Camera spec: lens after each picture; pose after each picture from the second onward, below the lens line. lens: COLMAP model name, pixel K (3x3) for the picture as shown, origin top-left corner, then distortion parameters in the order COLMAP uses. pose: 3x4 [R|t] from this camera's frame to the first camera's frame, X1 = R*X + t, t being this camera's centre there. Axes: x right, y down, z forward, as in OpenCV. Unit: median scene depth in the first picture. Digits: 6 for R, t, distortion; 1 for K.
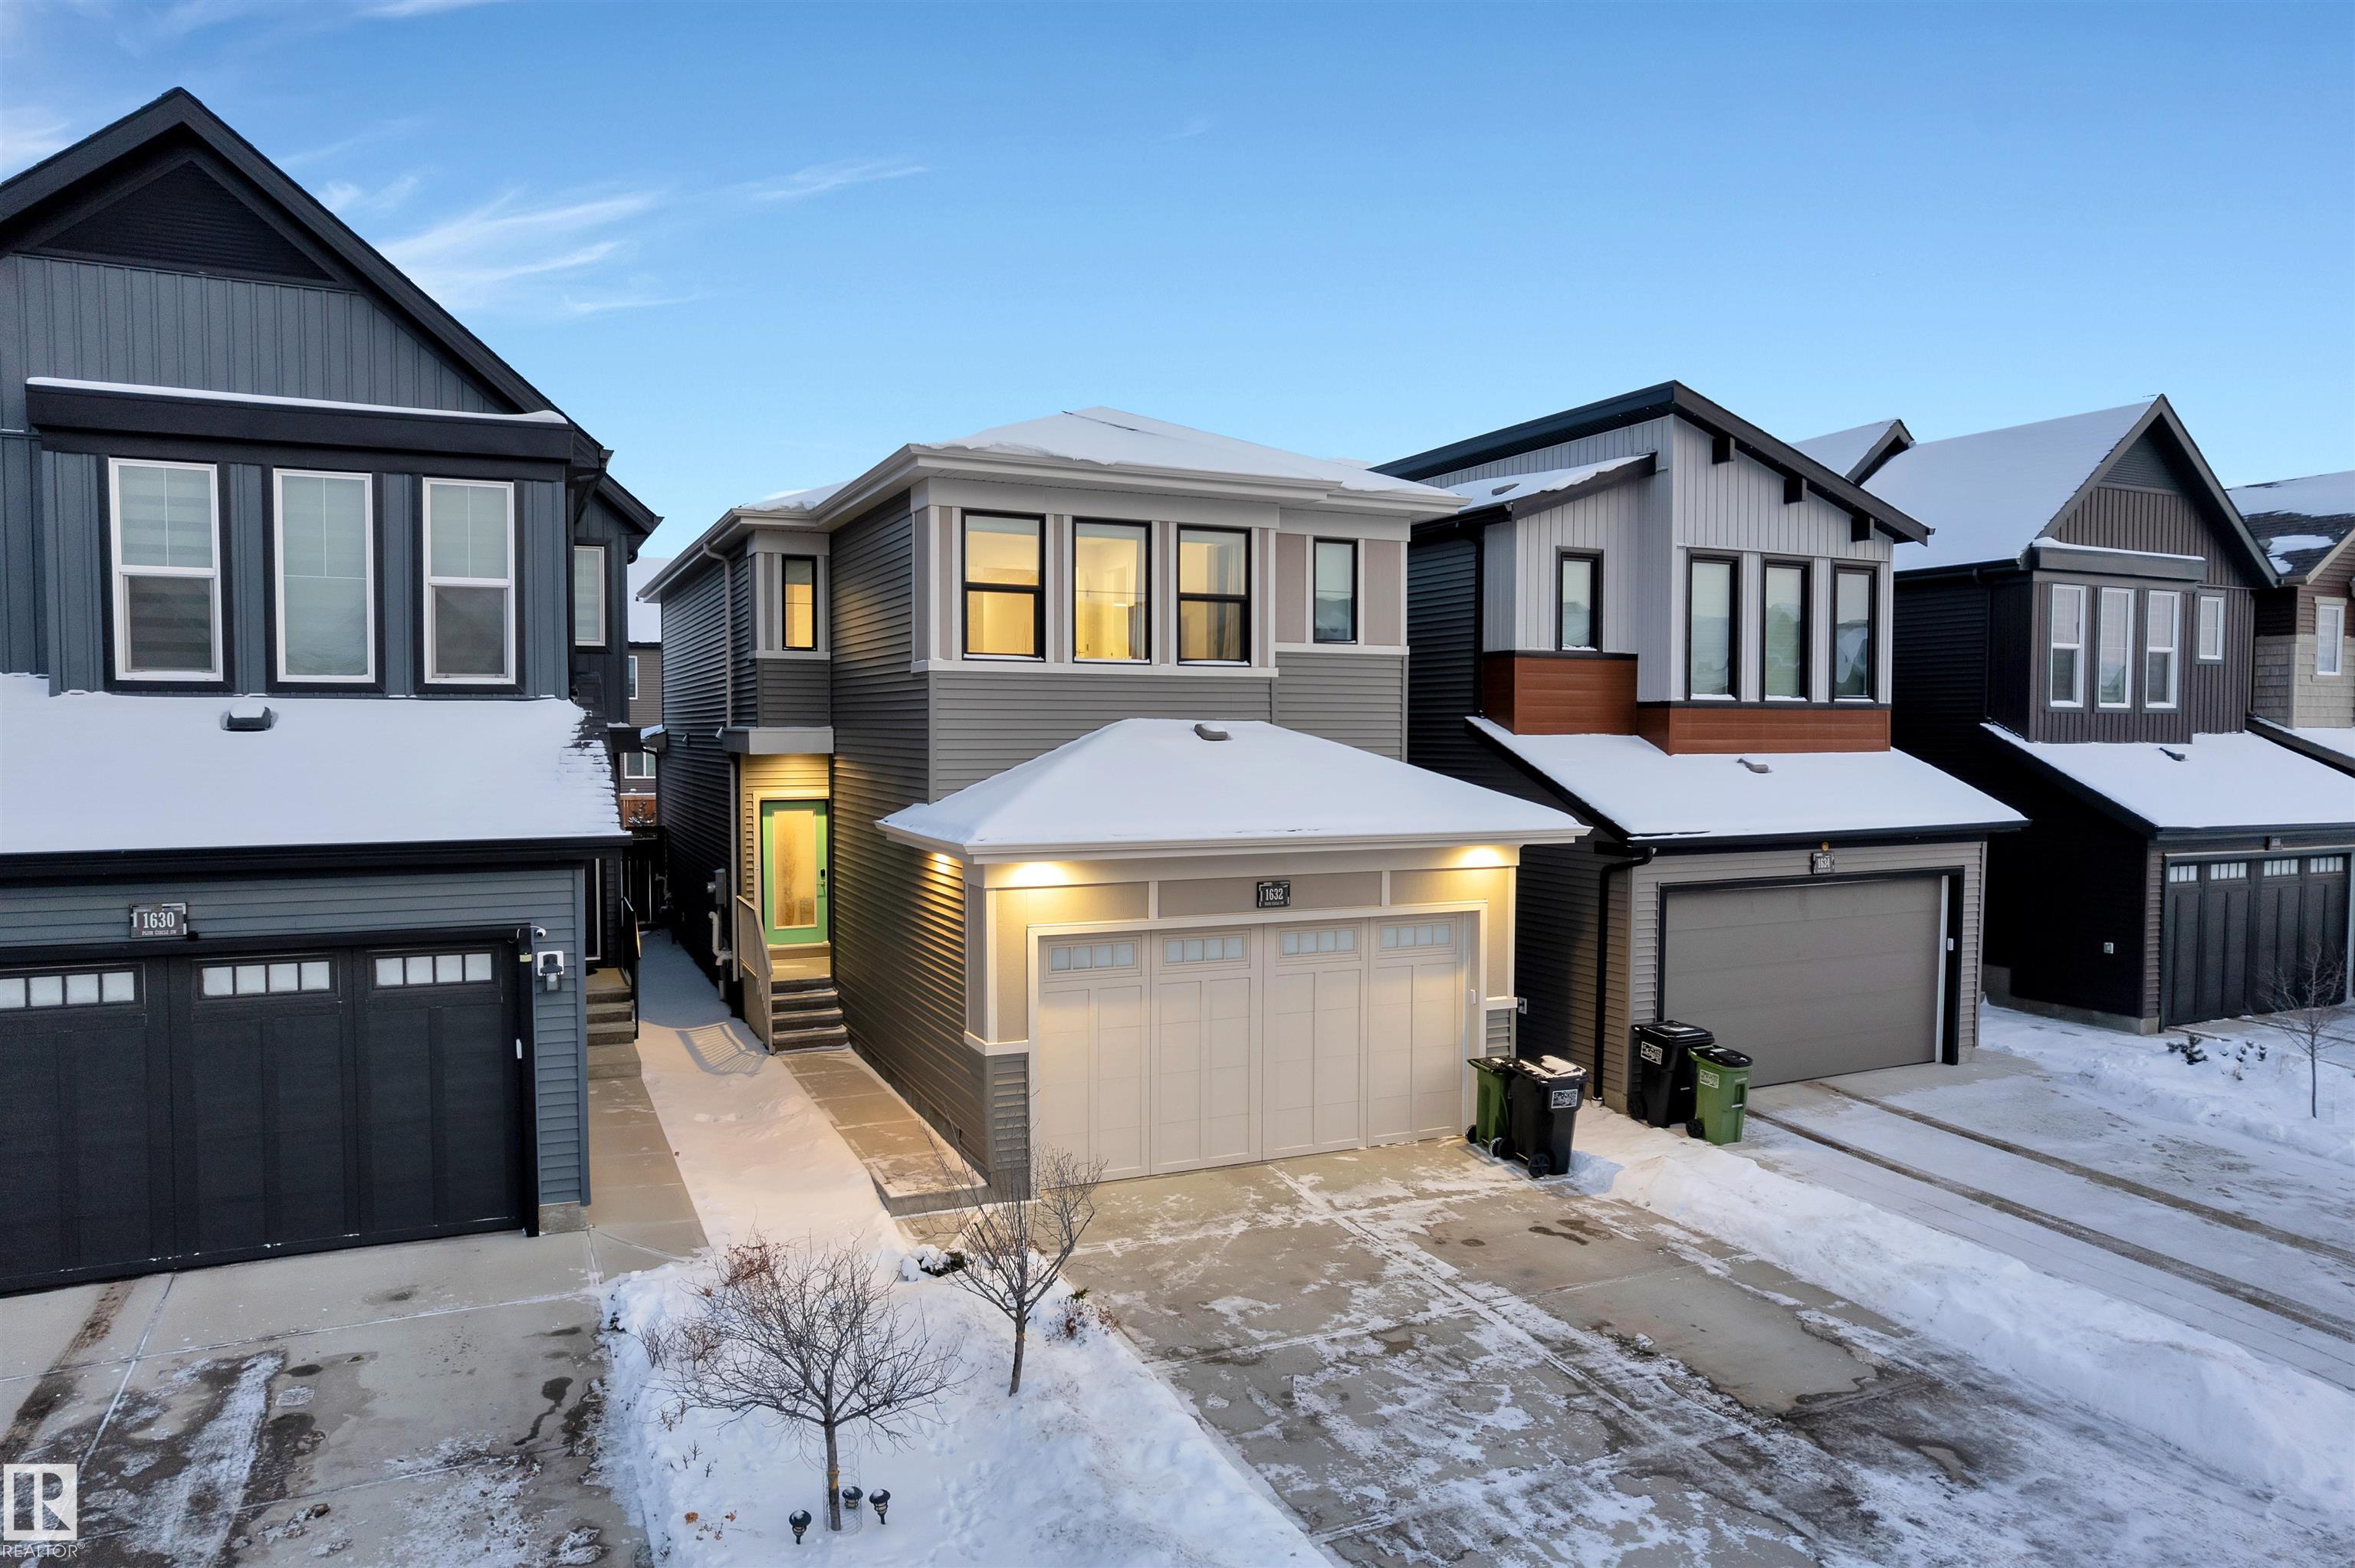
lens RADIAL K [[1509.7, 0, 1174.1], [0, 1509.7, 799.4], [0, 0, 1]] dist [-0.077014, 0.065508]
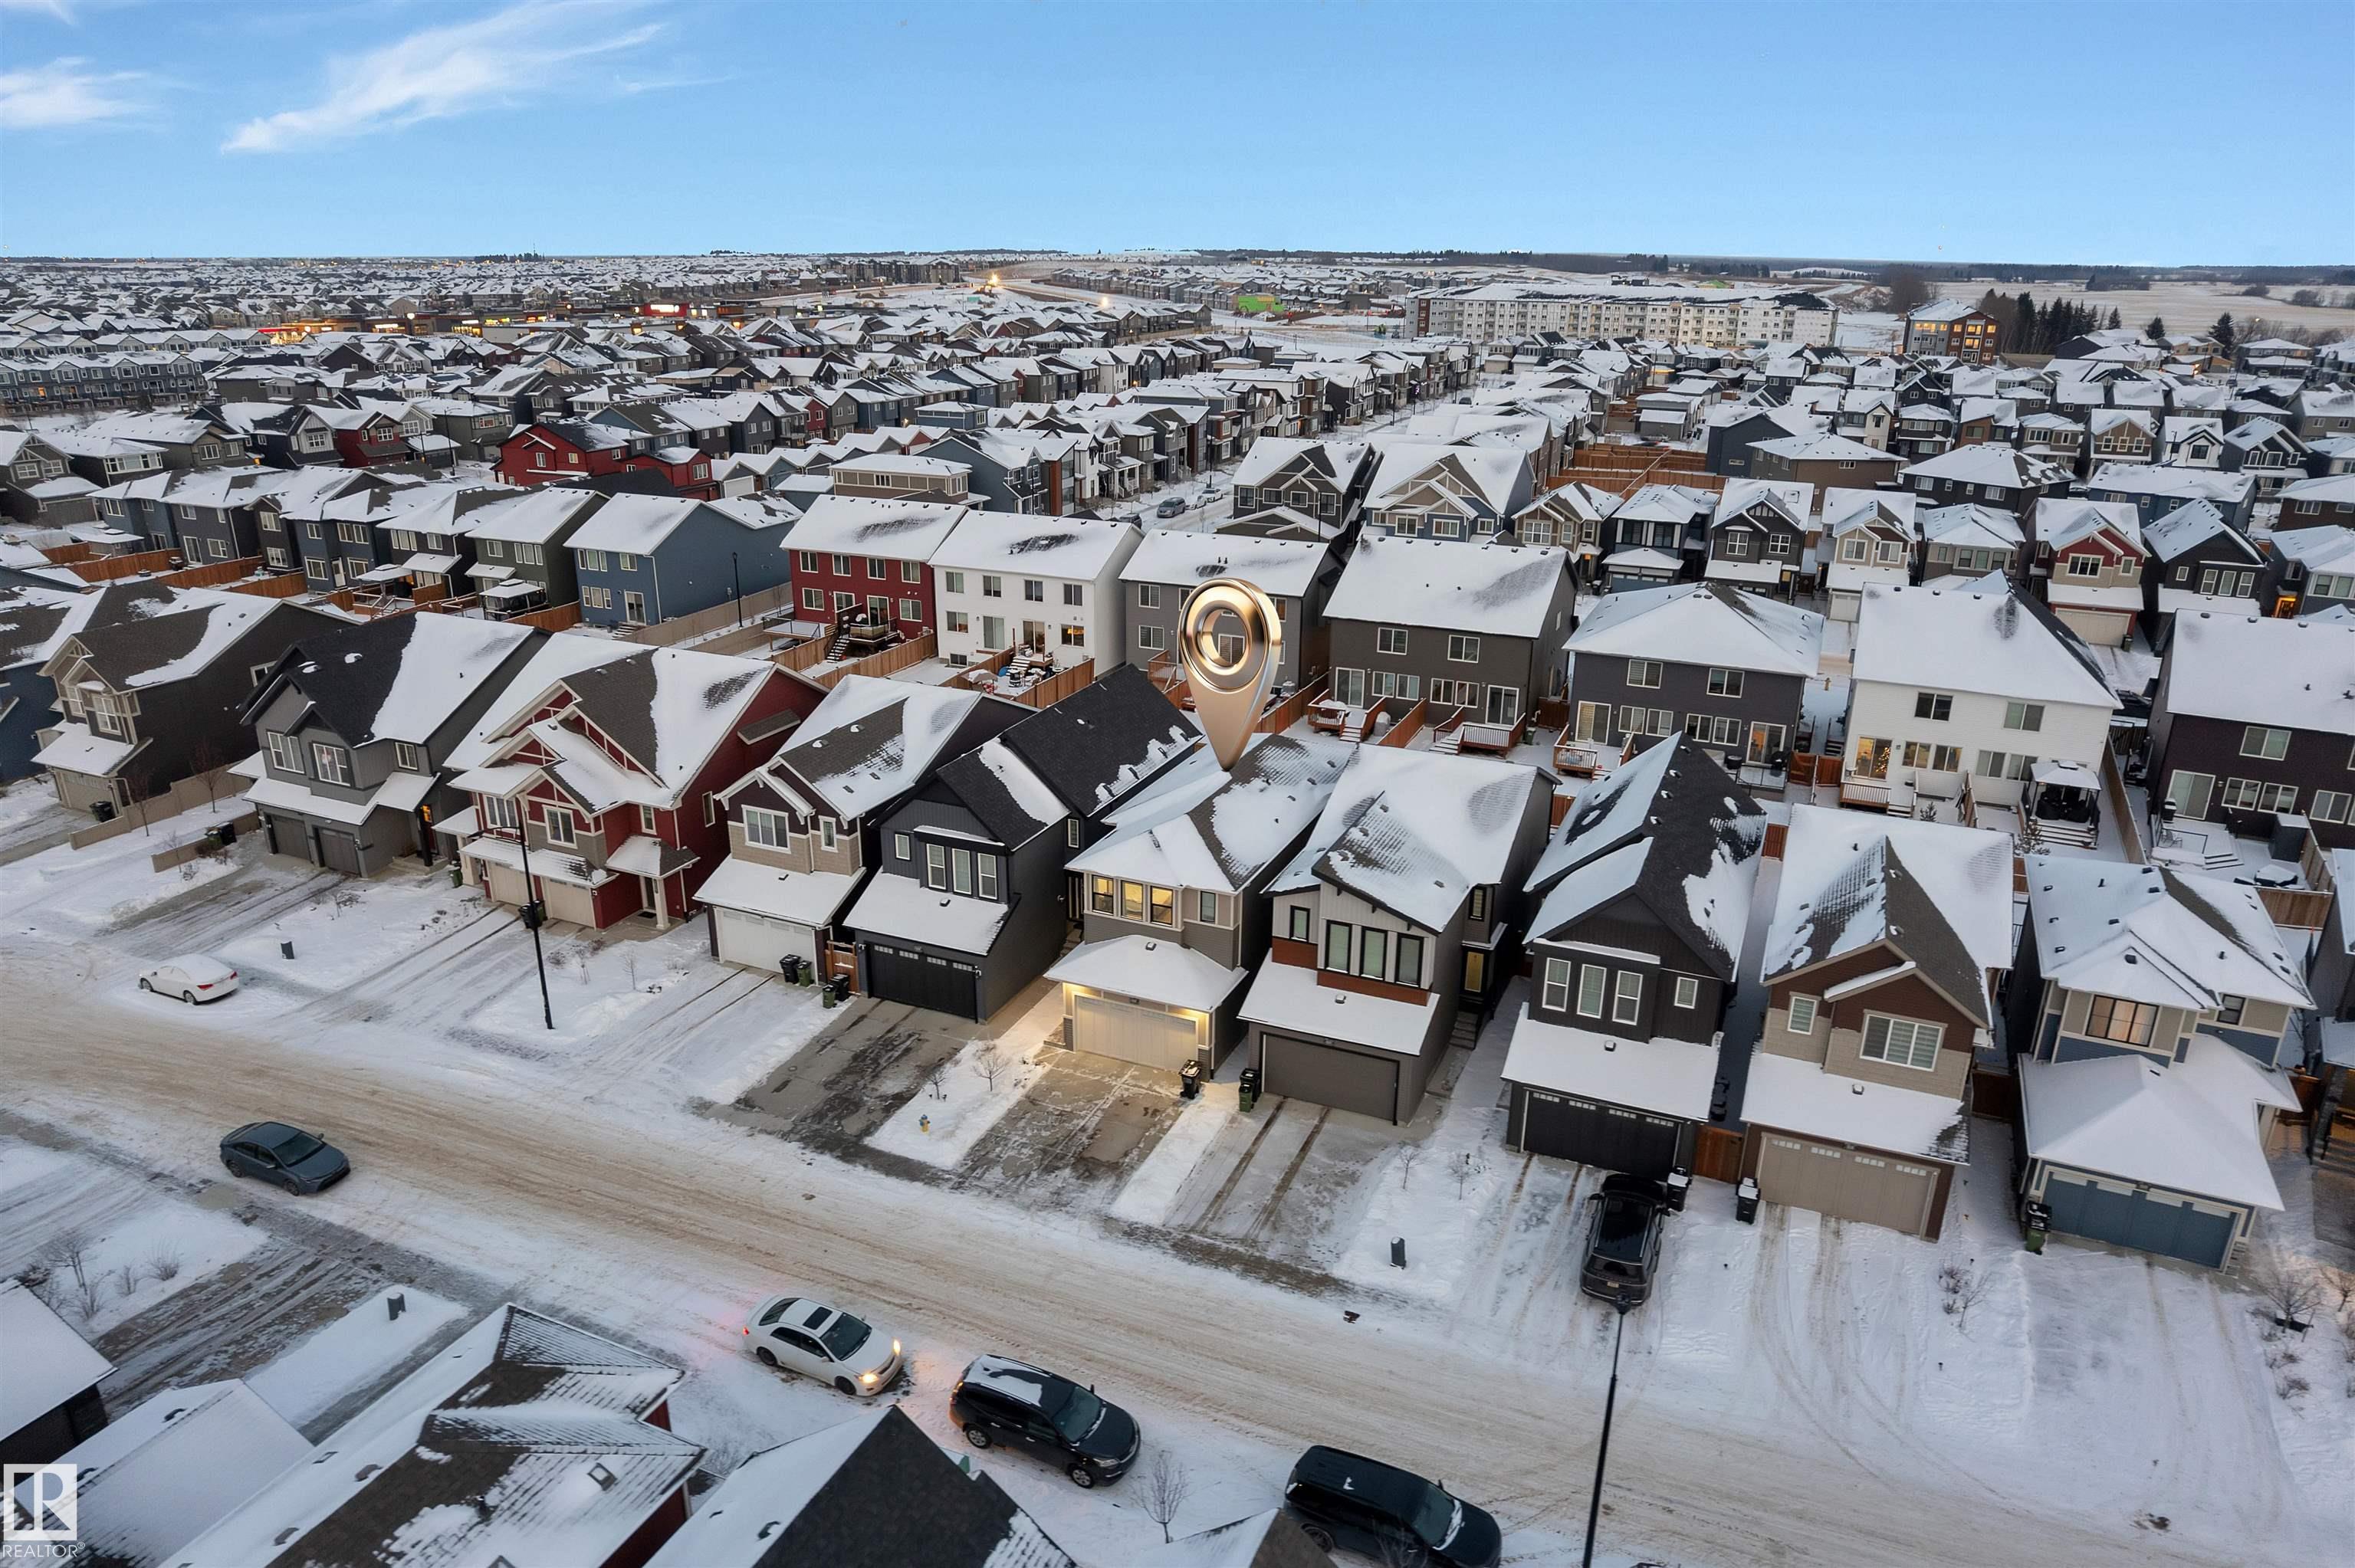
lens RADIAL K [[1509.7, 0, 1174.1], [0, 1509.7, 799.4], [0, 0, 1]] dist [-0.077014, 0.065508]
pose [[0.656616, 0.257719, -0.708828, 2.864482], [-0.037808, 0.949875, 0.310337, -1.699550], [0.753277, -0.176972, 0.633446, -1.293951]]
